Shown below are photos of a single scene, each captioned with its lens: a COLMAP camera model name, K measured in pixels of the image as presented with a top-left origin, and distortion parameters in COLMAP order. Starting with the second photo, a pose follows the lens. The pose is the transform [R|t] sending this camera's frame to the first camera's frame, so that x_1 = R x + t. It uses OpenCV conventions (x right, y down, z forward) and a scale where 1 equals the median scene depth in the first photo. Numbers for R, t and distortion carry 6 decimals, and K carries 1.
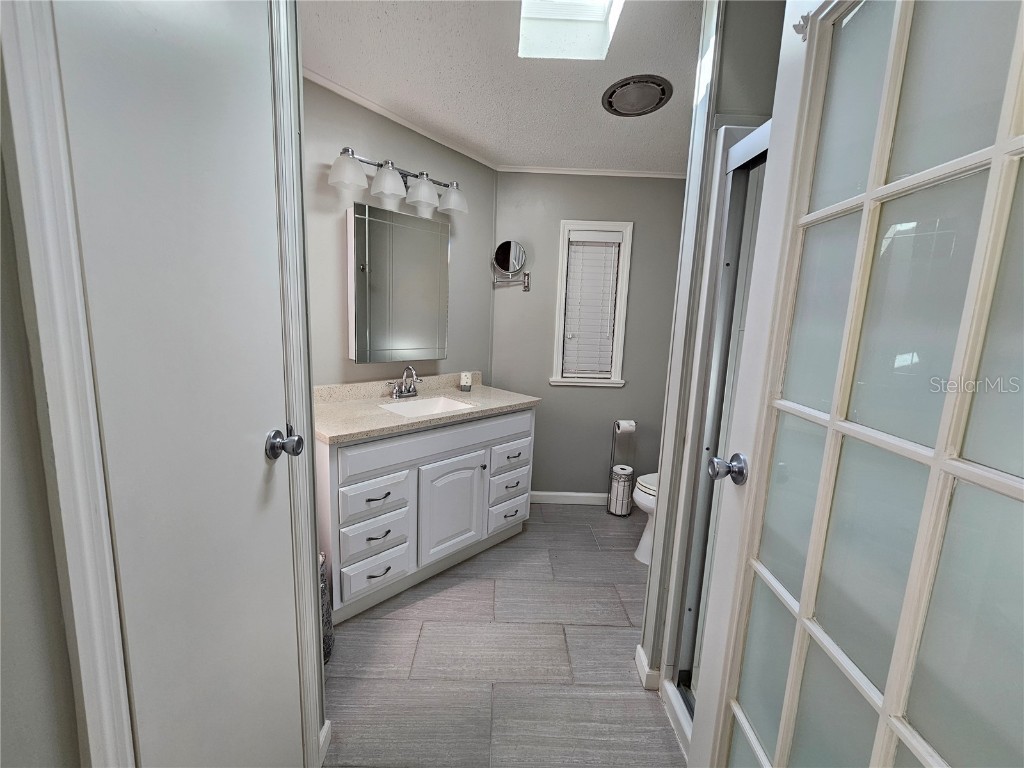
lens RADIAL K [[416.9, 0, 510.2], [0, 416.9, 378.6], [0, 0, 1]] dist [-0.000727, -0.000027]
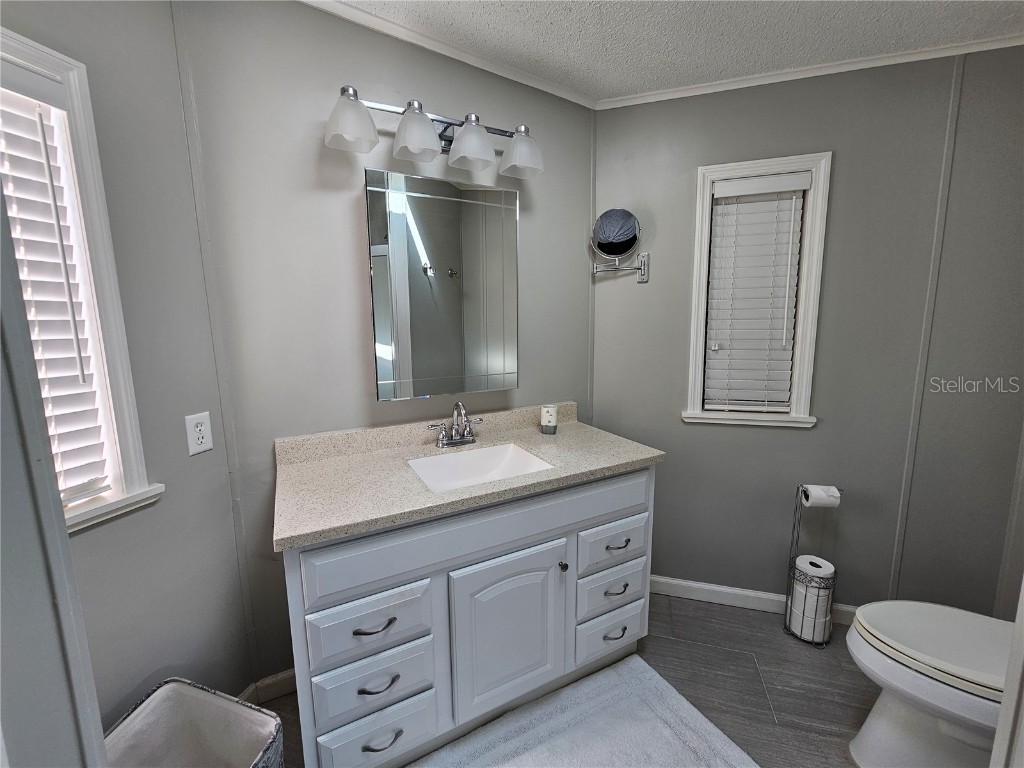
lens RADIAL K [[416.9, 0, 510.2], [0, 416.9, 378.6], [0, 0, 1]] dist [-0.000727, -0.000027]
pose [[0.949702, -0.006758, -0.313082, 0.046436], [0.002906, 0.999914, -0.012768, -0.049717], [0.313142, 0.011216, 0.949640, 0.311886]]
